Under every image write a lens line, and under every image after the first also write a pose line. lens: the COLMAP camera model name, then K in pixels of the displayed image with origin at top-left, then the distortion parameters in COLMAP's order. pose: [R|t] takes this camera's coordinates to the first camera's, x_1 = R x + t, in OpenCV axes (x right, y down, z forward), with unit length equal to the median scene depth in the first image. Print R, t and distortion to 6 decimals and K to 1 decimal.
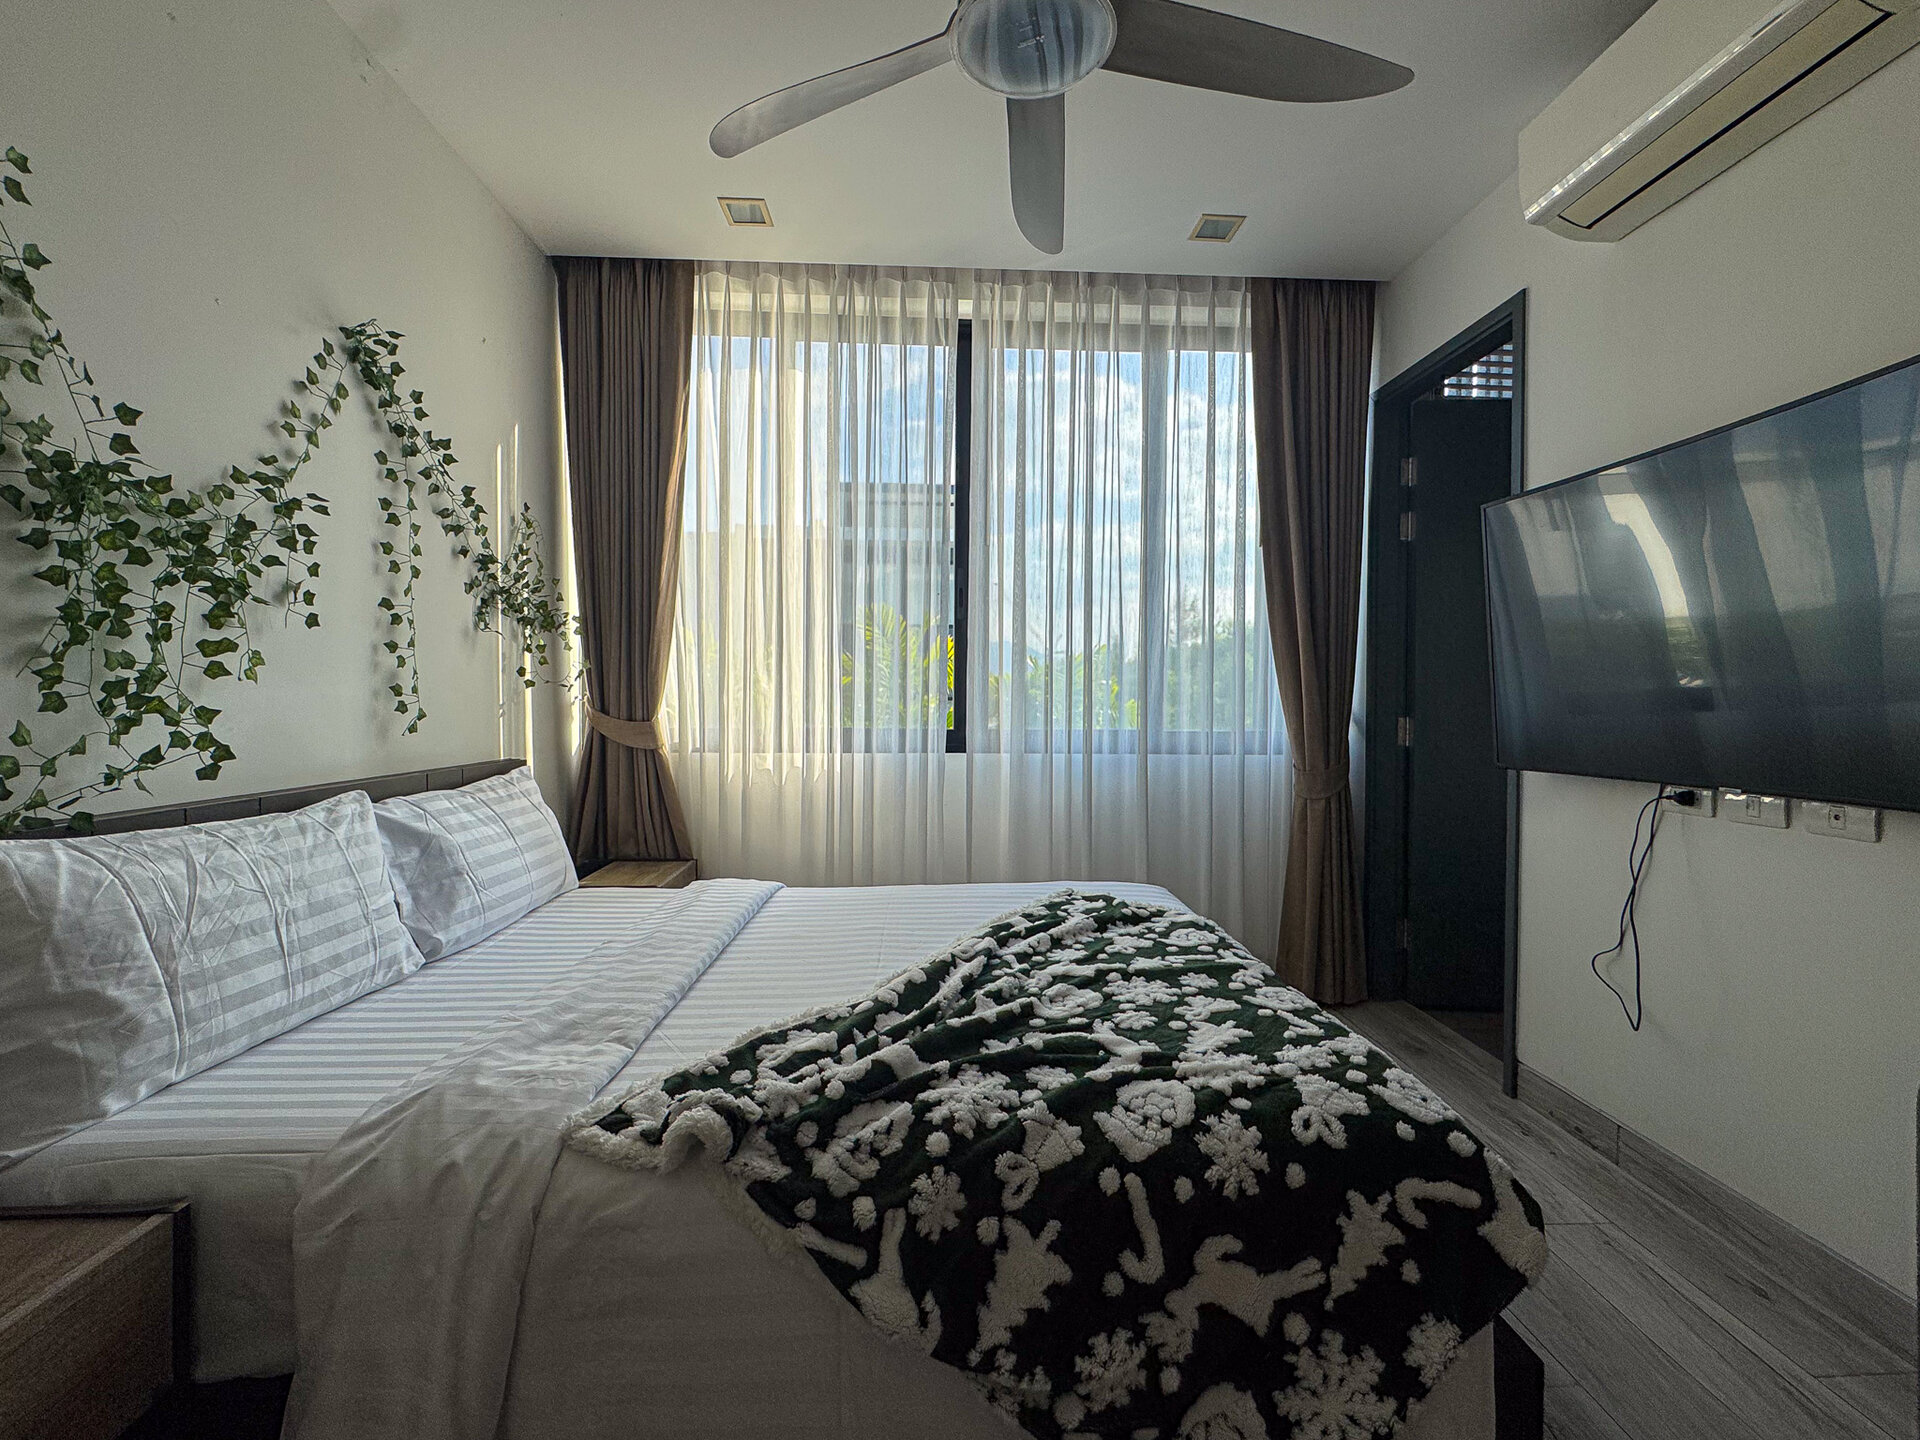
lens RADIAL K [[842.8, 0, 960.0], [0, 842.8, 720.0], [0, 0, 1]] dist [-0.001216, -0.000150]
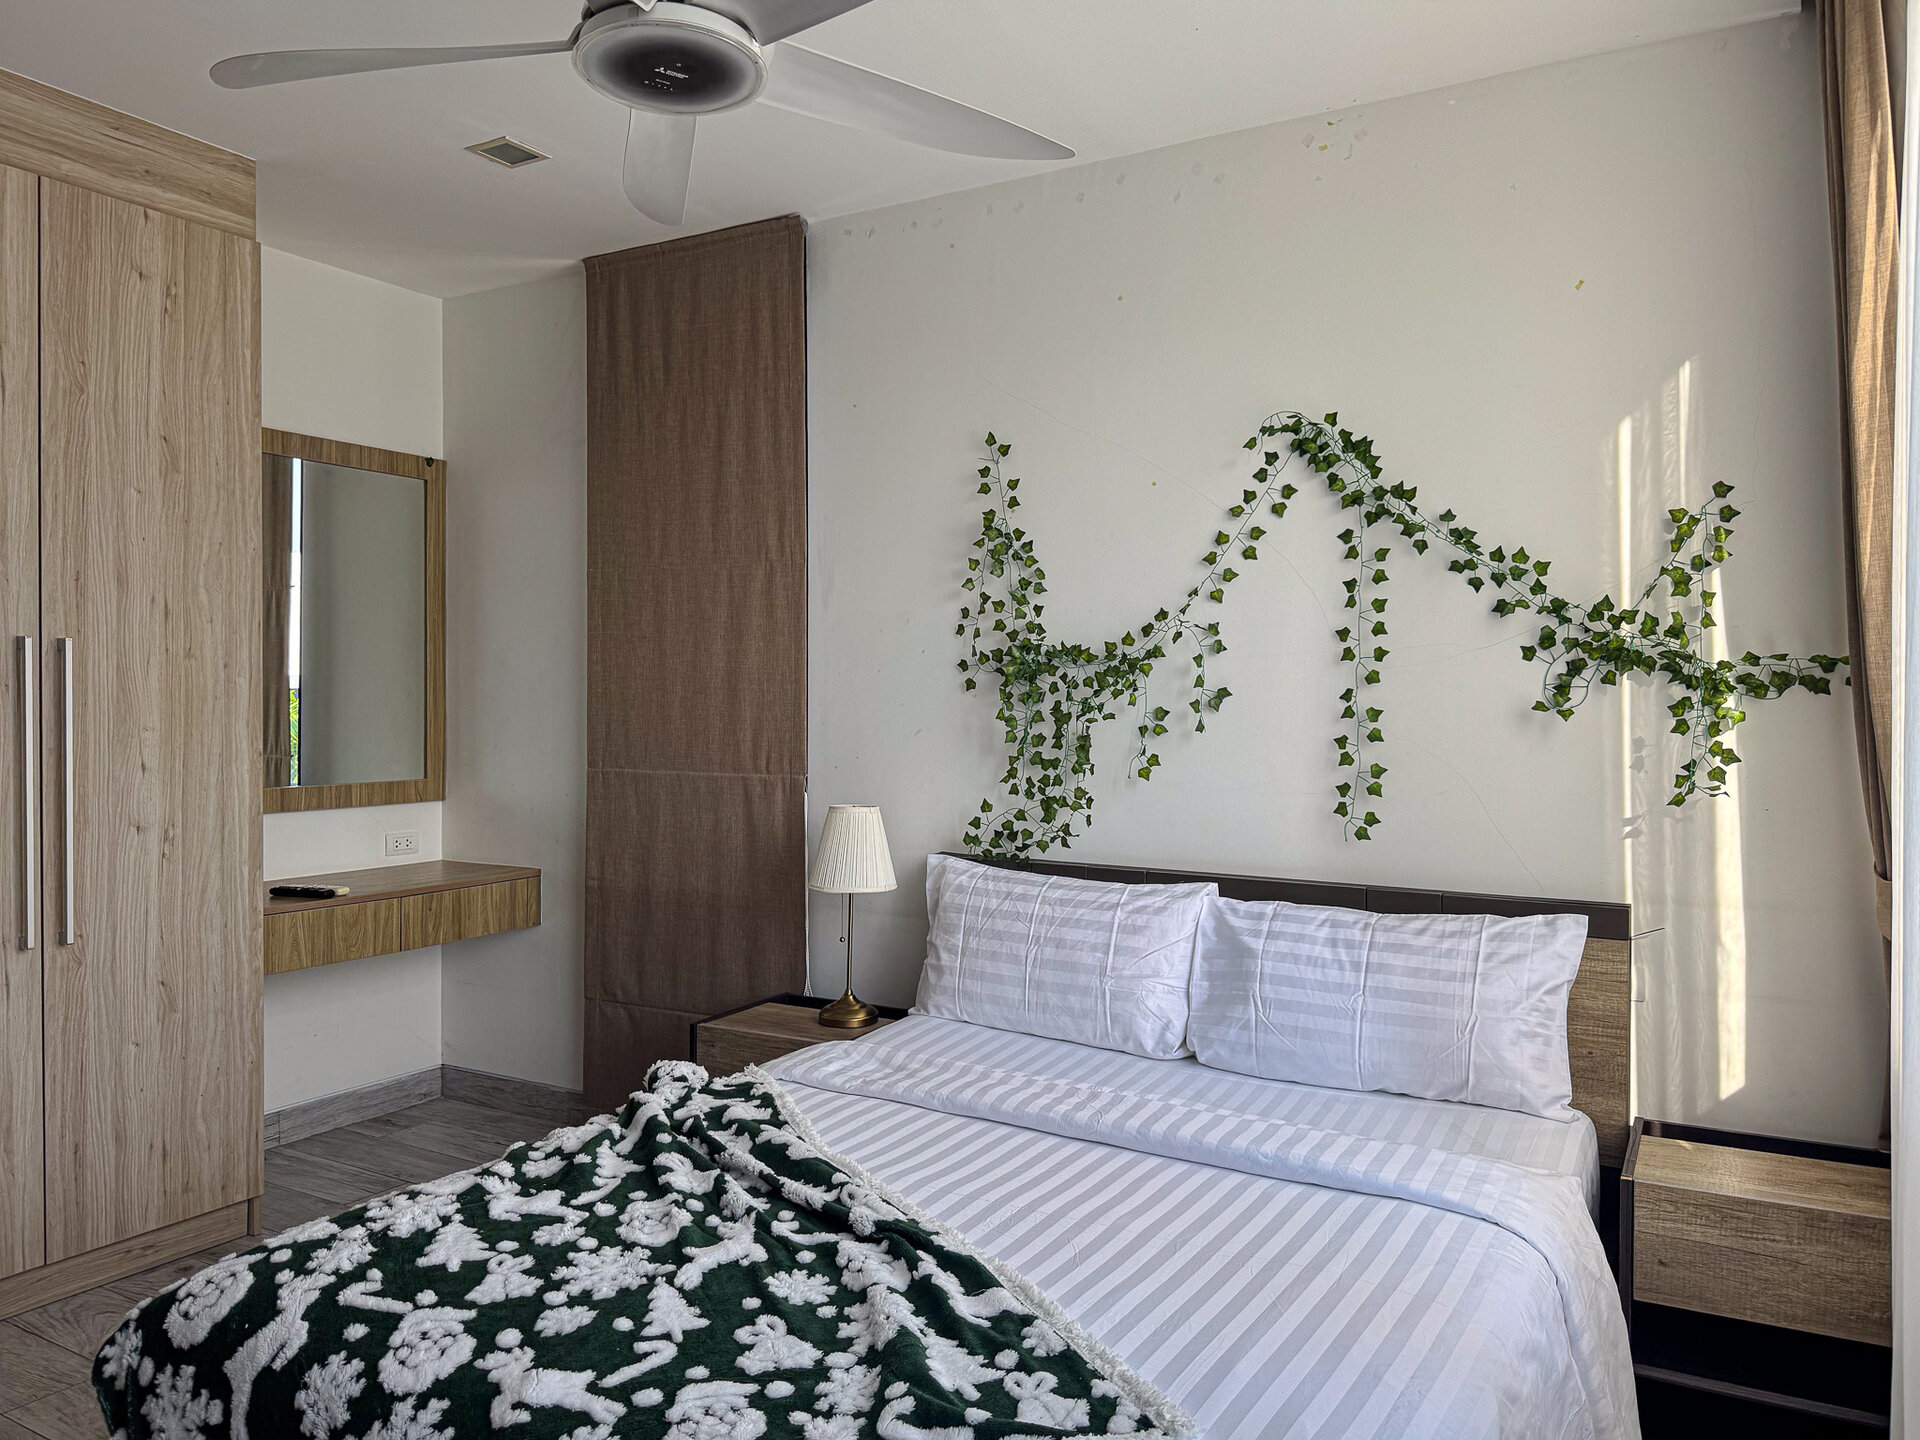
lens RADIAL K [[1381.4, 0, 960.0], [0, 1381.4, 720.0], [0, 0, 1]] dist [0.007311, -0.023038]
pose [[-0.548873, 0.004445, -0.835894, 0.982082], [-0.023025, 0.999526, 0.020435, -0.161553], [0.835589, 0.030463, -0.548510, 1.803460]]
